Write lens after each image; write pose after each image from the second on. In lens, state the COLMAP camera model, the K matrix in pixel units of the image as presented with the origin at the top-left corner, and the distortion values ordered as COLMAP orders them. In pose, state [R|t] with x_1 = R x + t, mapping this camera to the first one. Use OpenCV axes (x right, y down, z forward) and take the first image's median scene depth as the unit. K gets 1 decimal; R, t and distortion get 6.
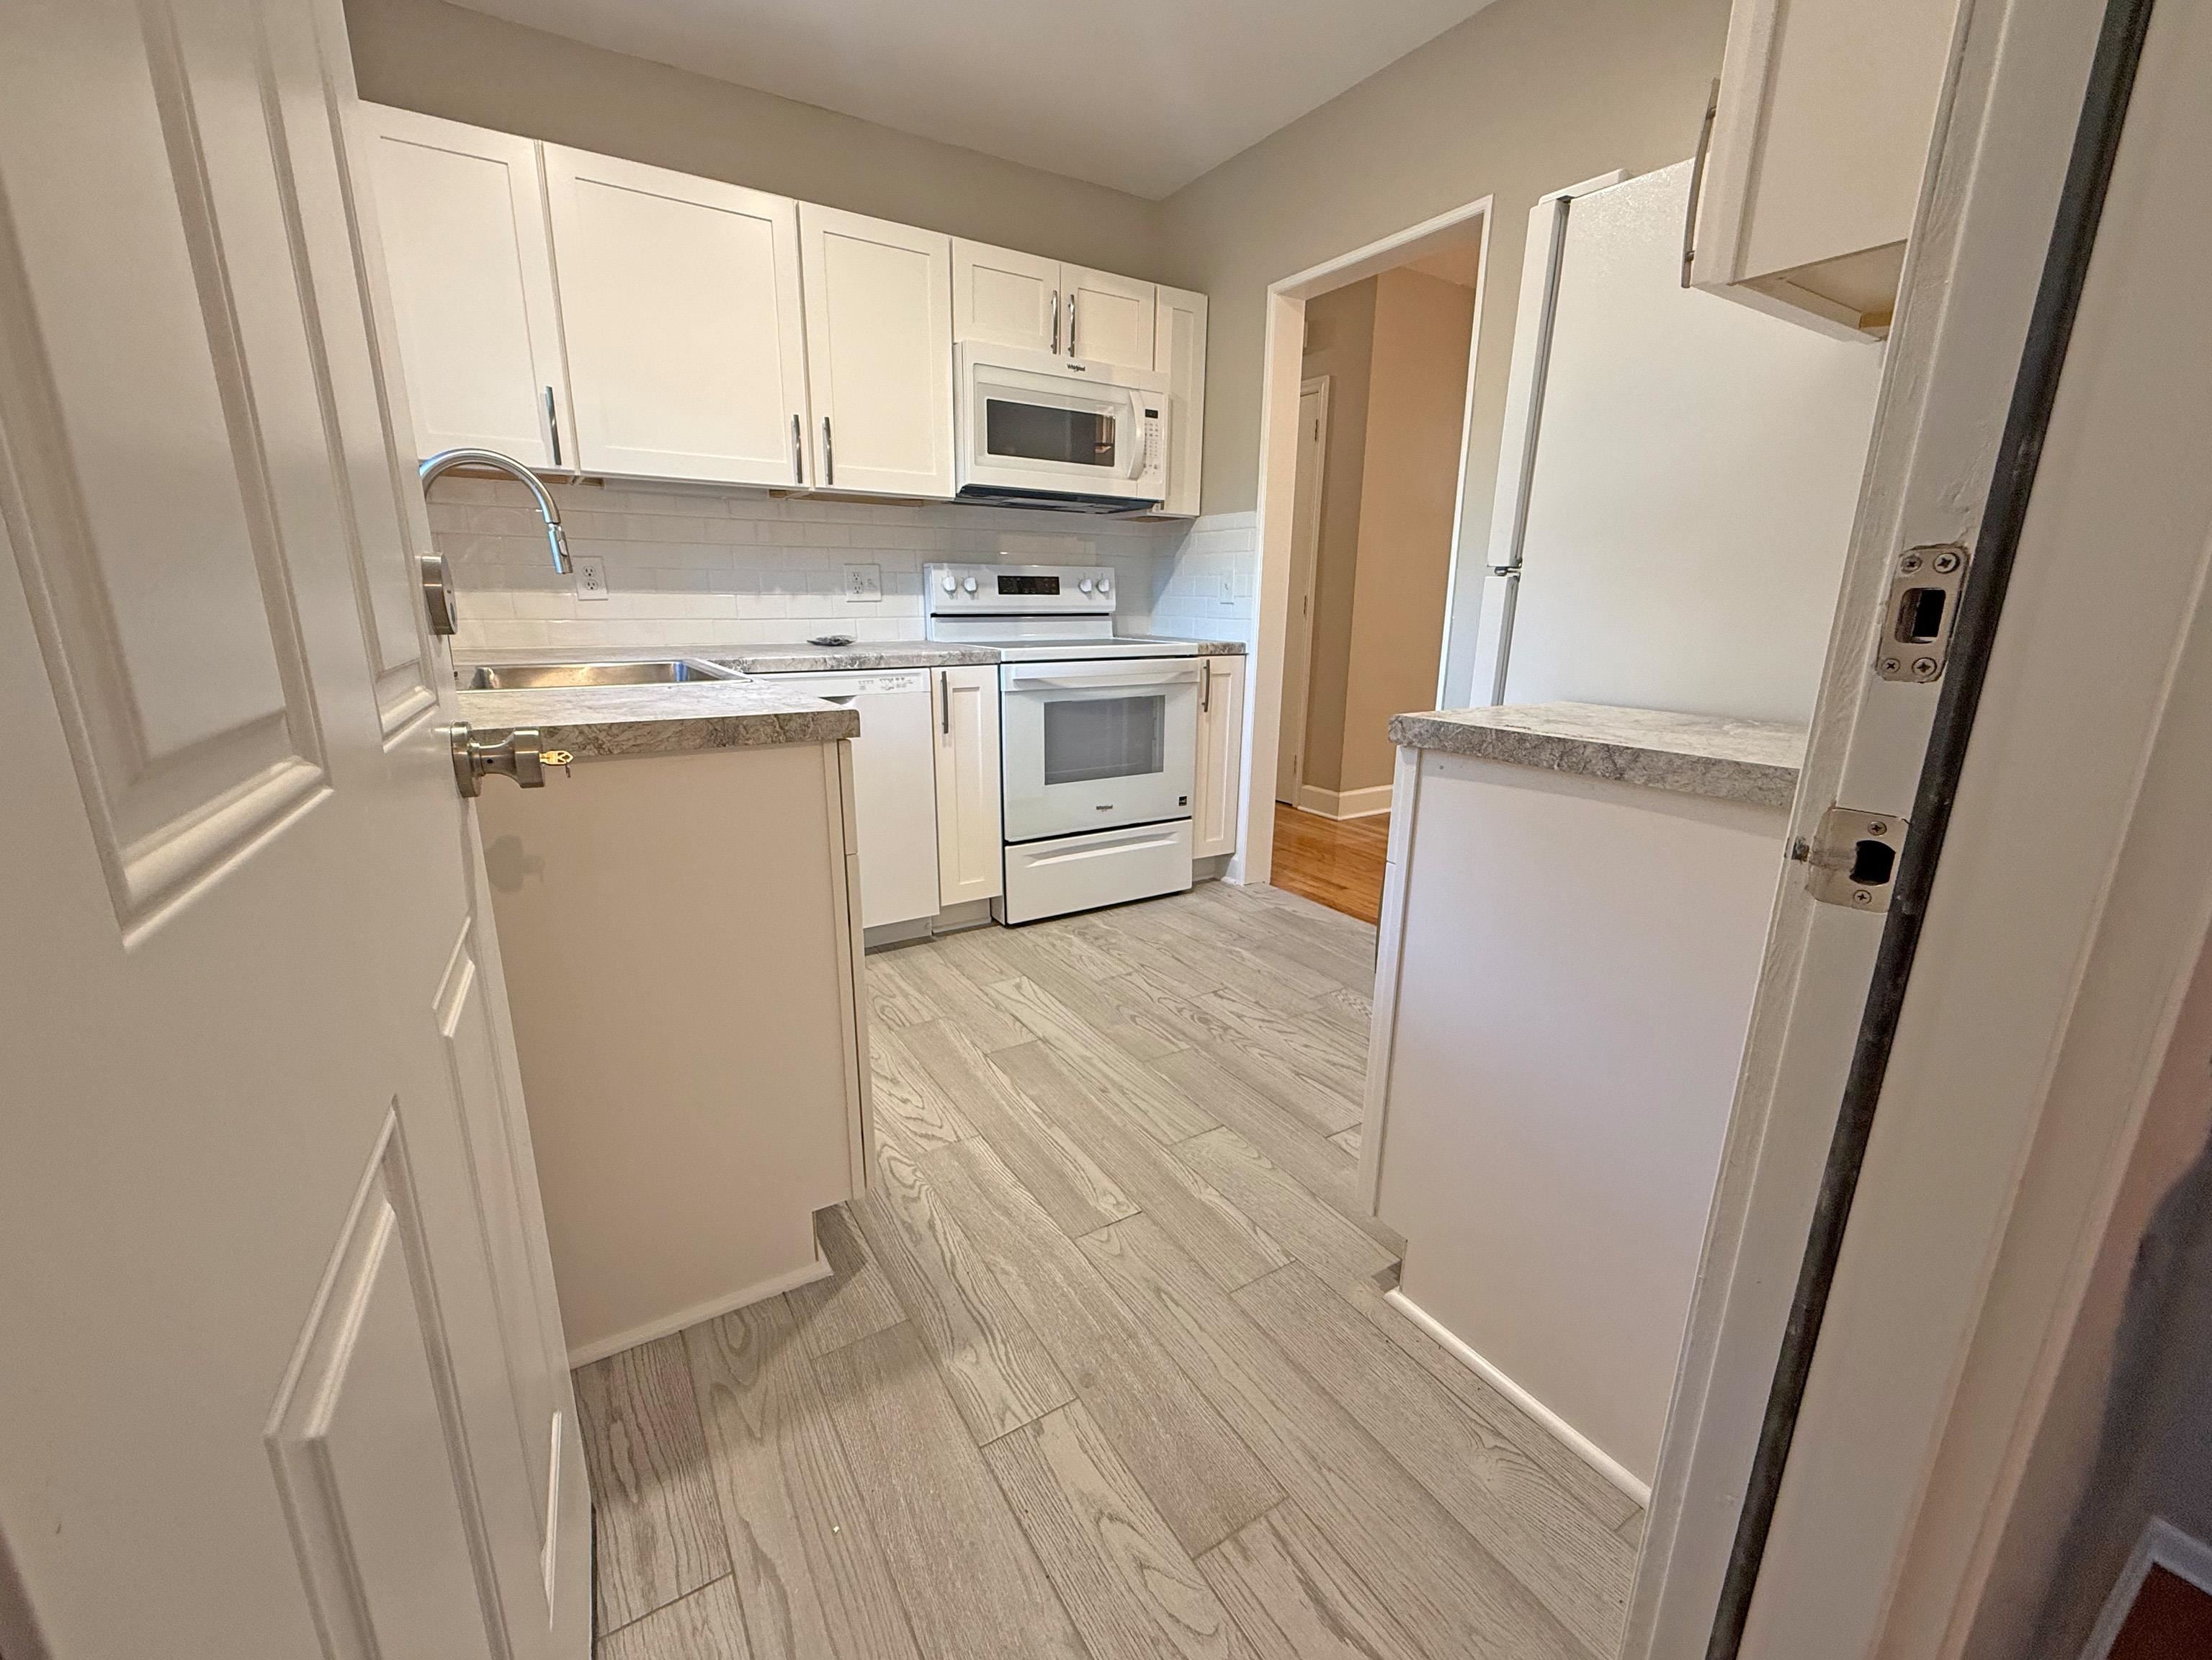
lens RADIAL K [[881.2, 0, 1105.9], [0, 881.2, 827.0], [0, 0, 1]] dist [-0.000468, 0.000421]
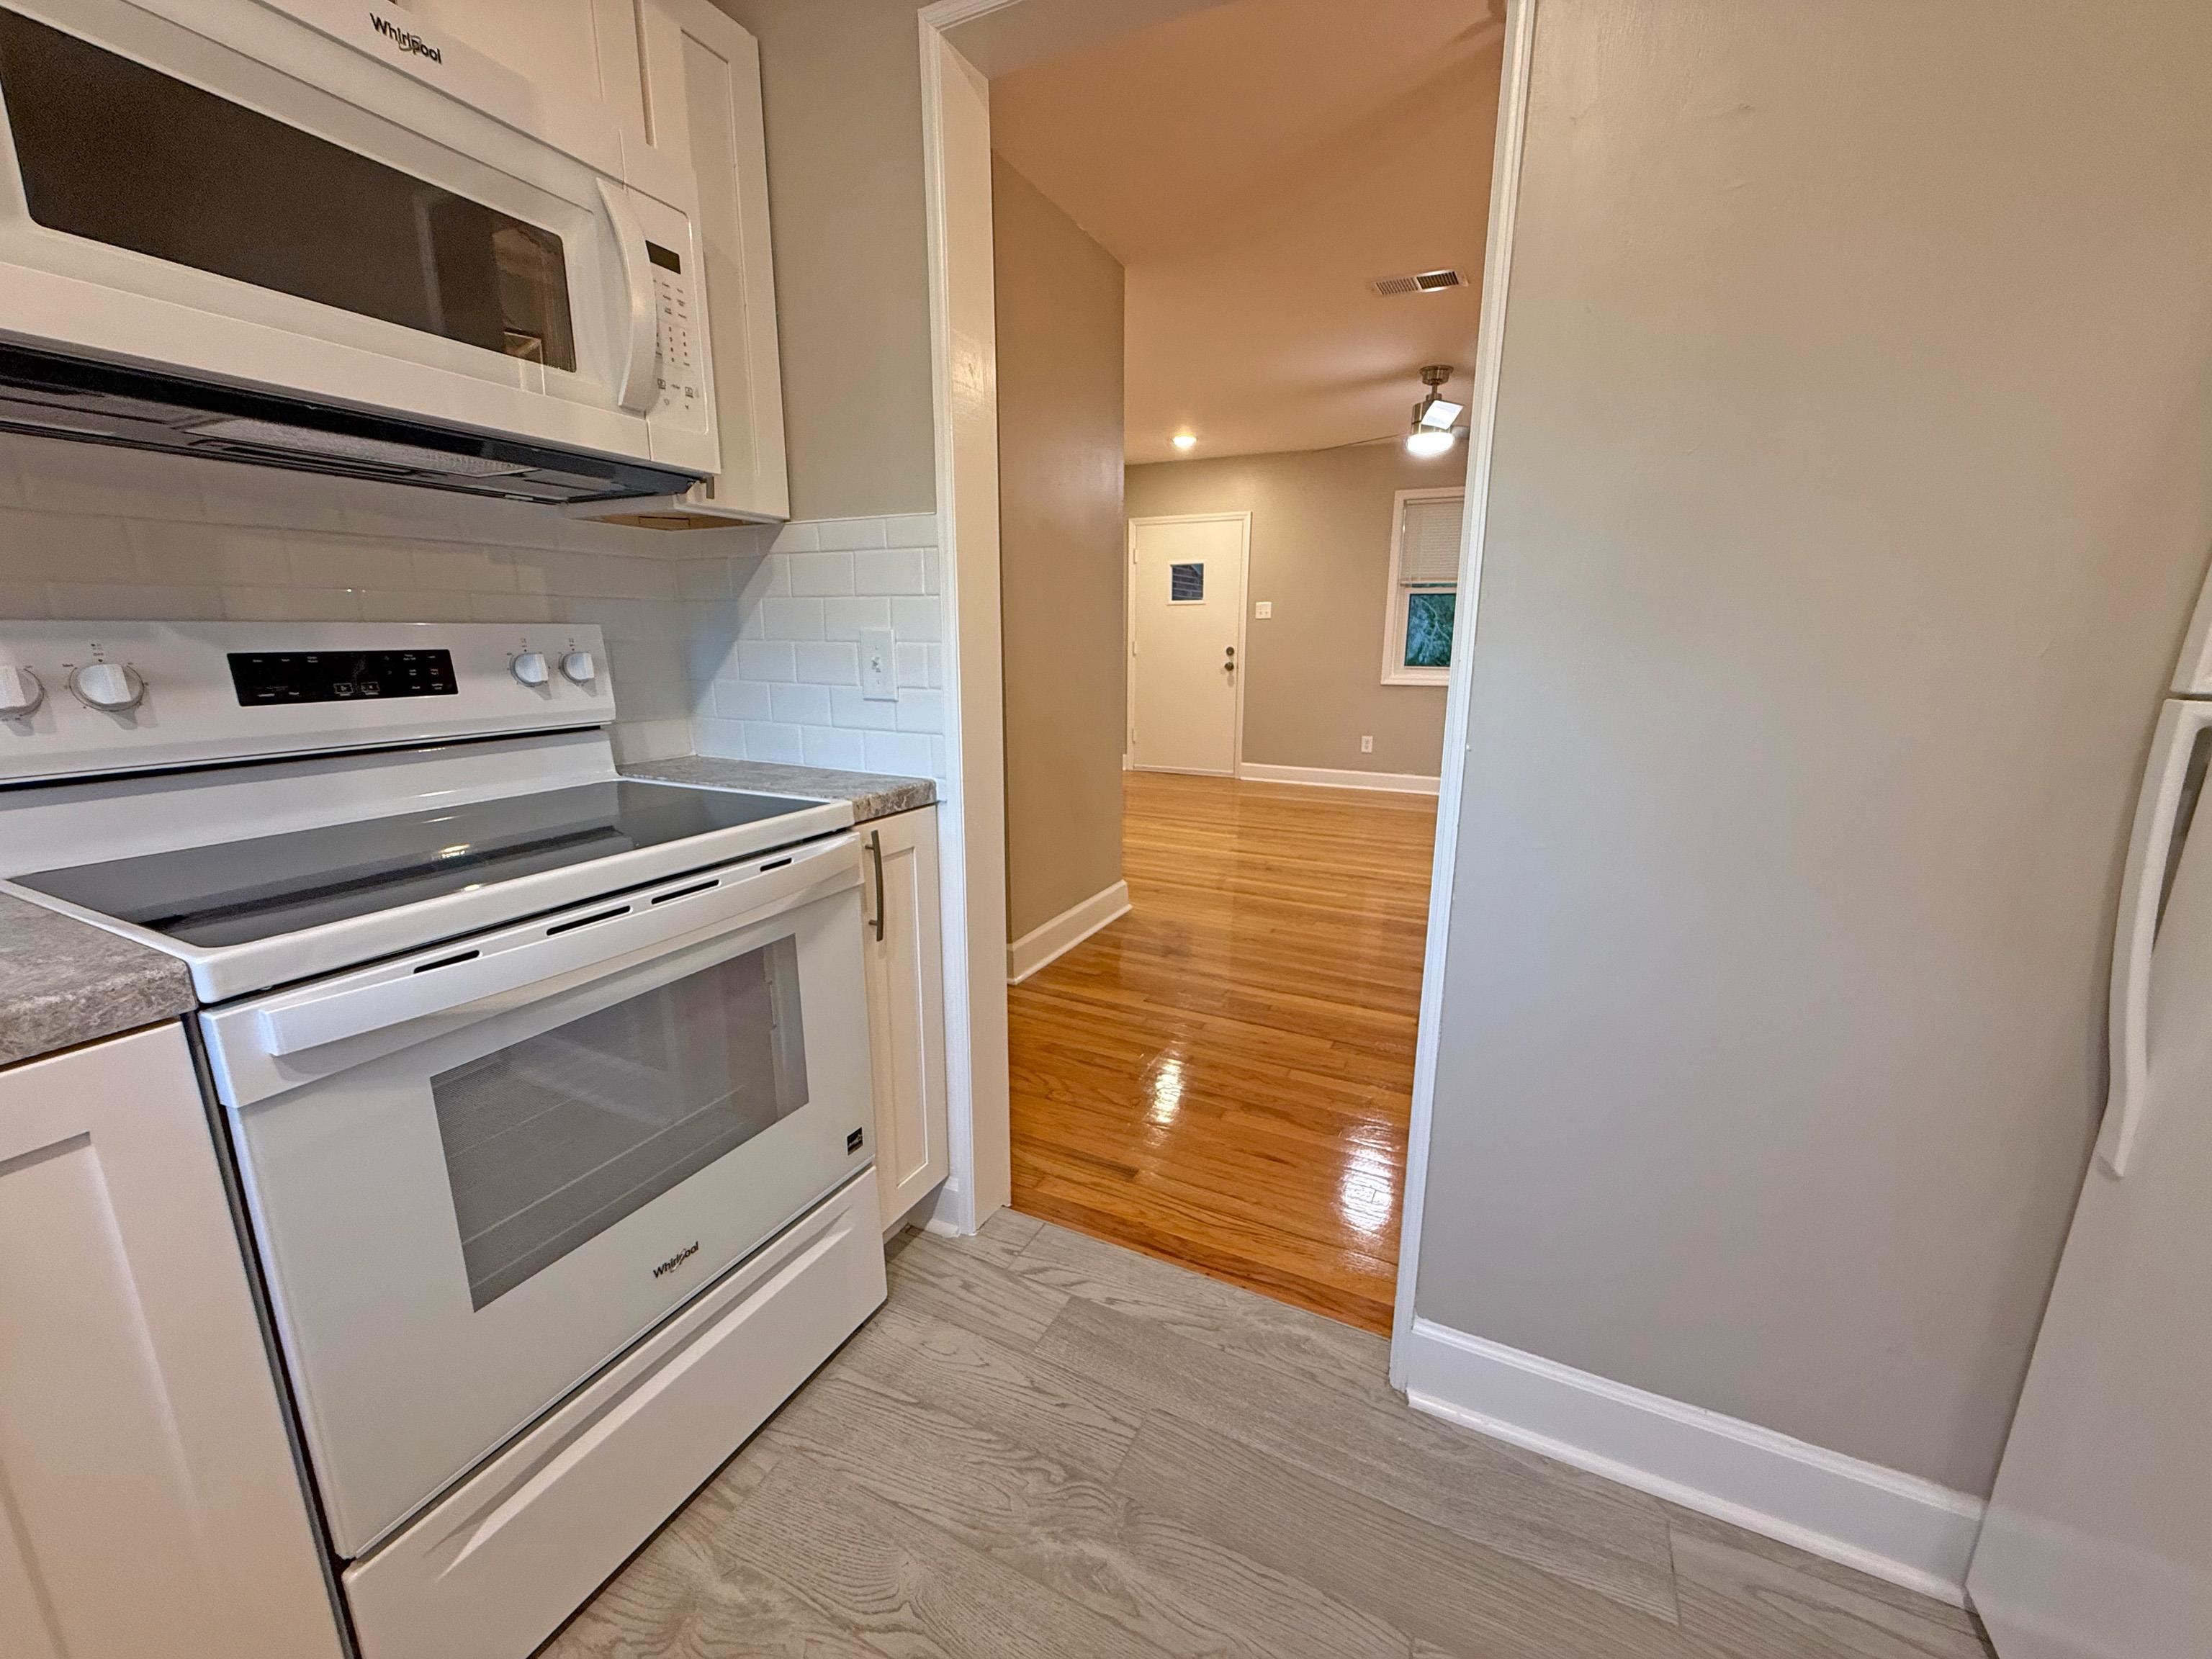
lens RADIAL K [[881.1, 0, 1099.1], [0, 881.1, 833.6], [0, 0, 1]] dist [-0.000468, 0.000421]
pose [[0.854139, -0.122425, 0.505429, -0.014353], [0.138463, 0.990350, 0.005890, -0.171589], [-0.501273, 0.064952, 0.862848, 0.541168]]
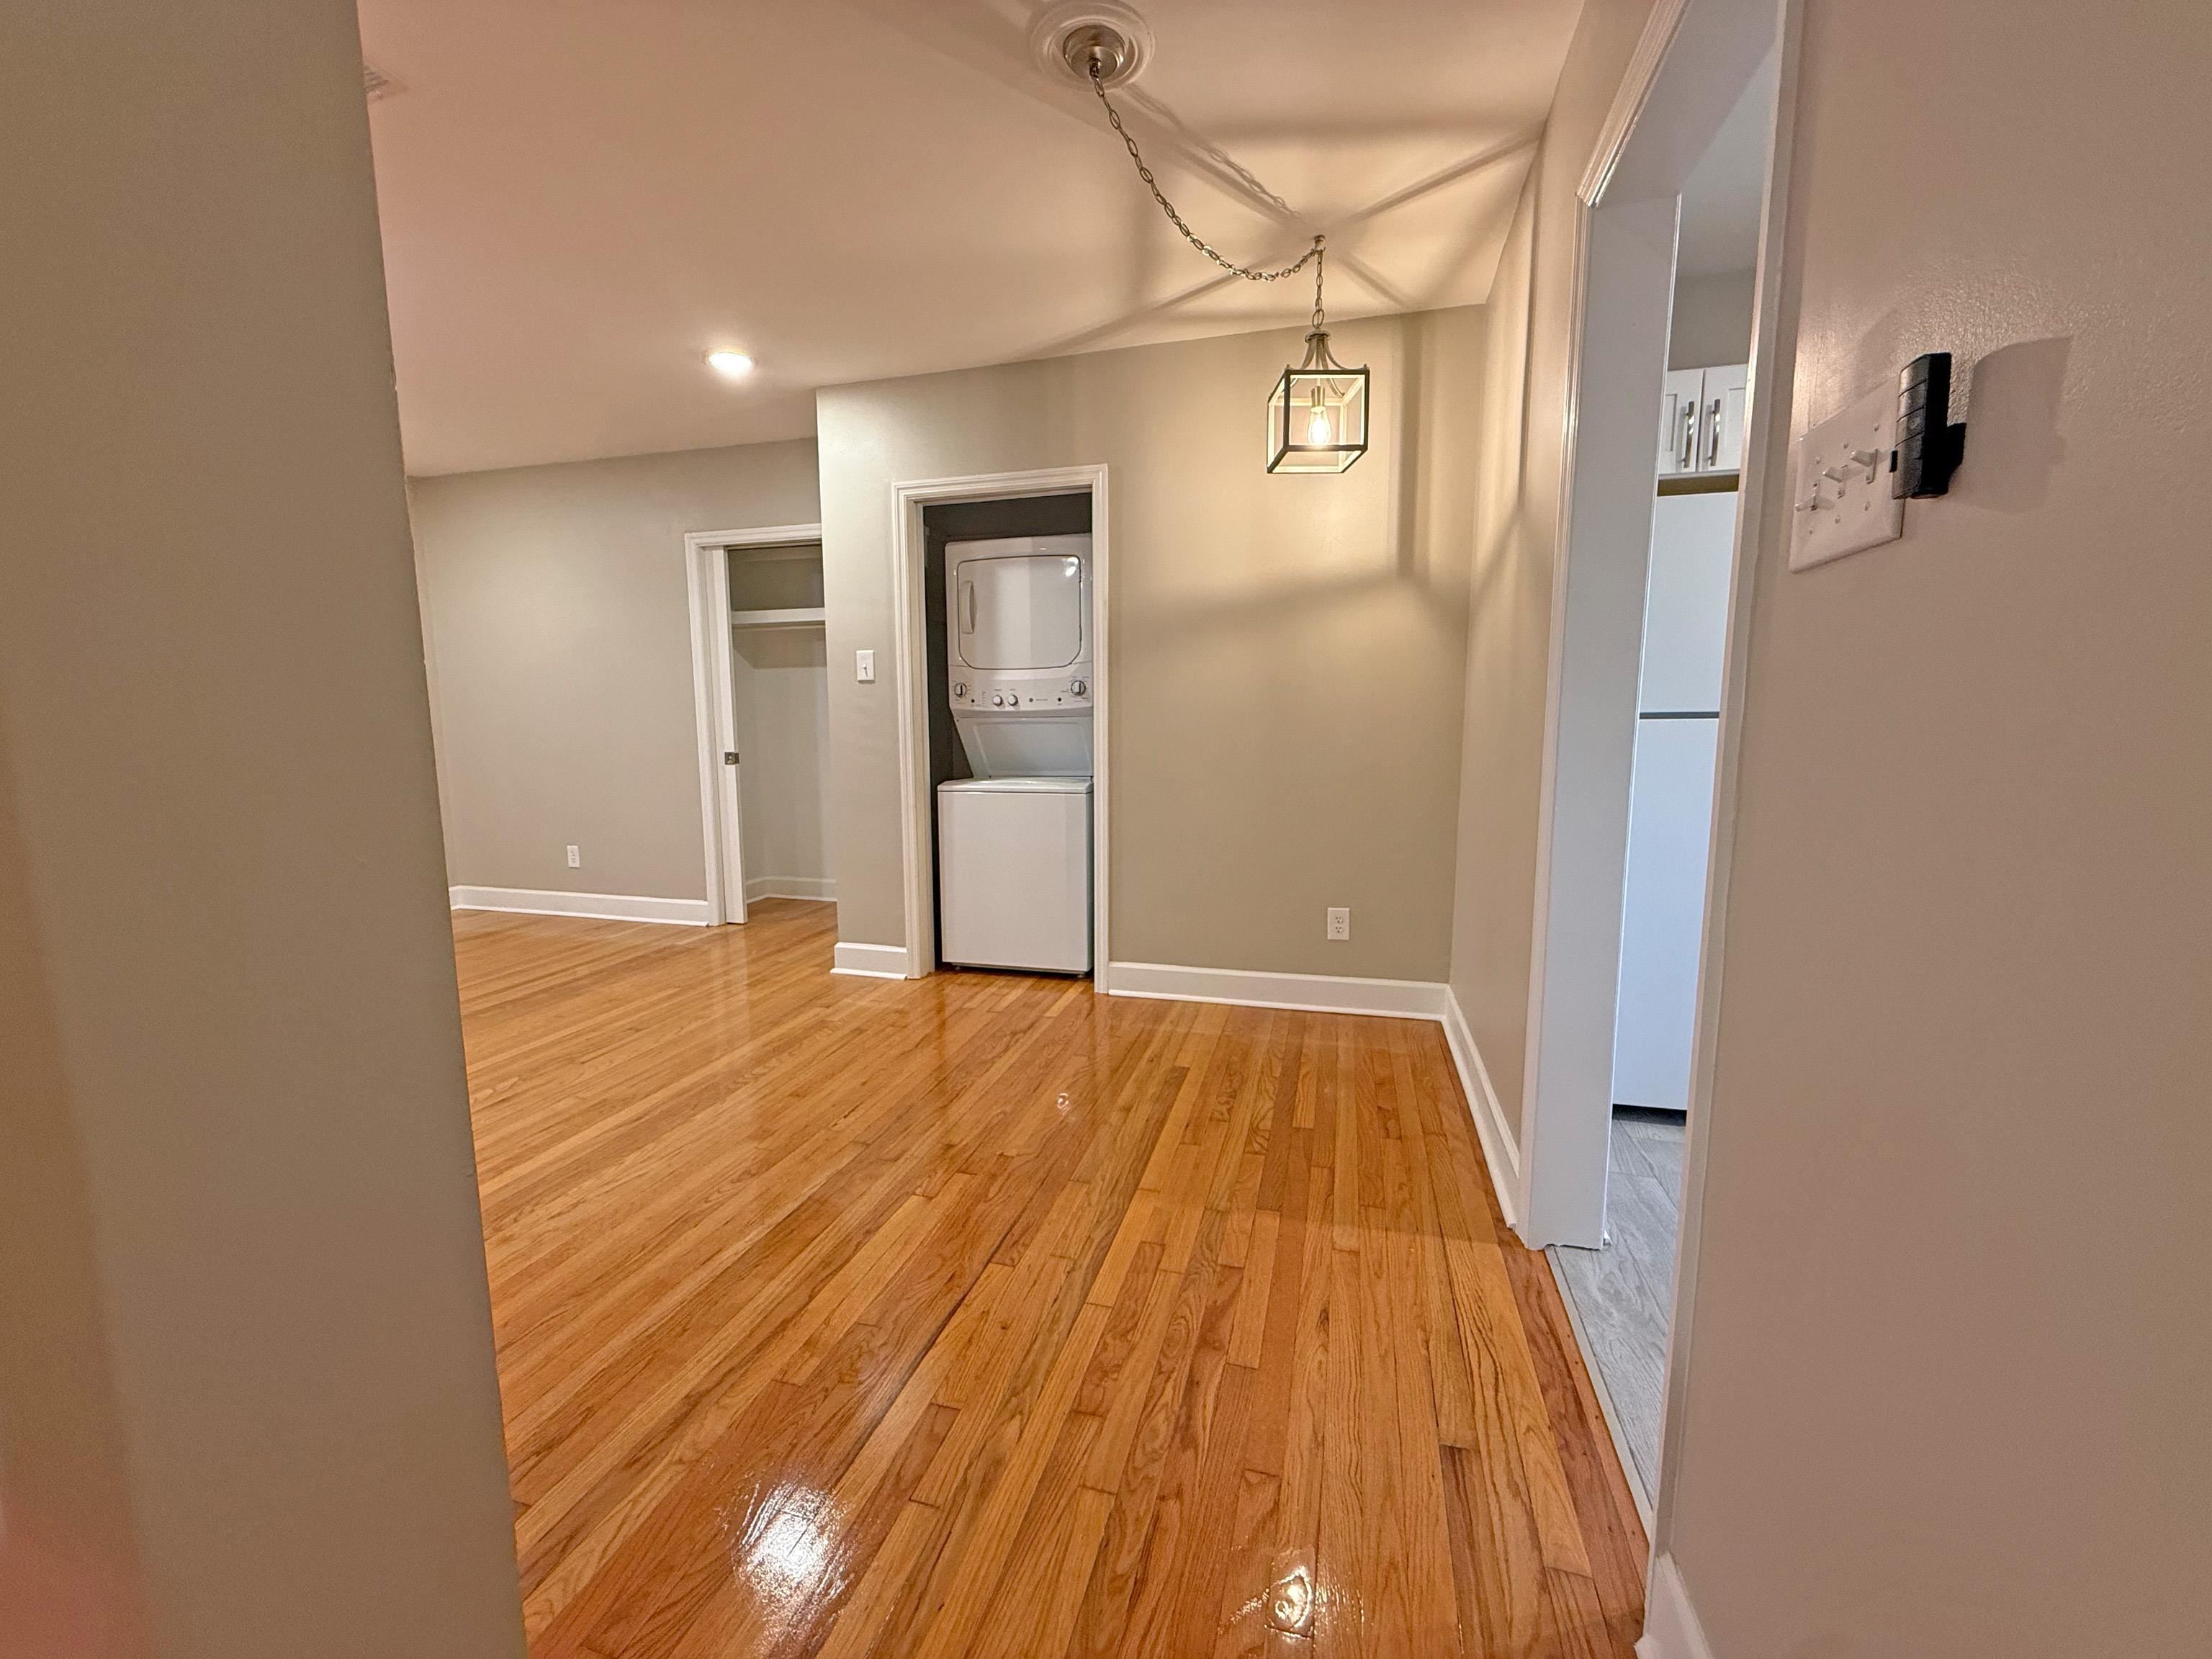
lens RADIAL K [[881.1, 0, 1104.0], [0, 881.1, 830.5], [0, 0, 1]] dist [-0.000468, 0.000421]
pose [[-0.671524, -0.100335, 0.734158, 0.122128], [0.187138, 0.935707, 0.299052, -0.369885], [-0.716962, 0.338209, -0.609573, 1.366041]]
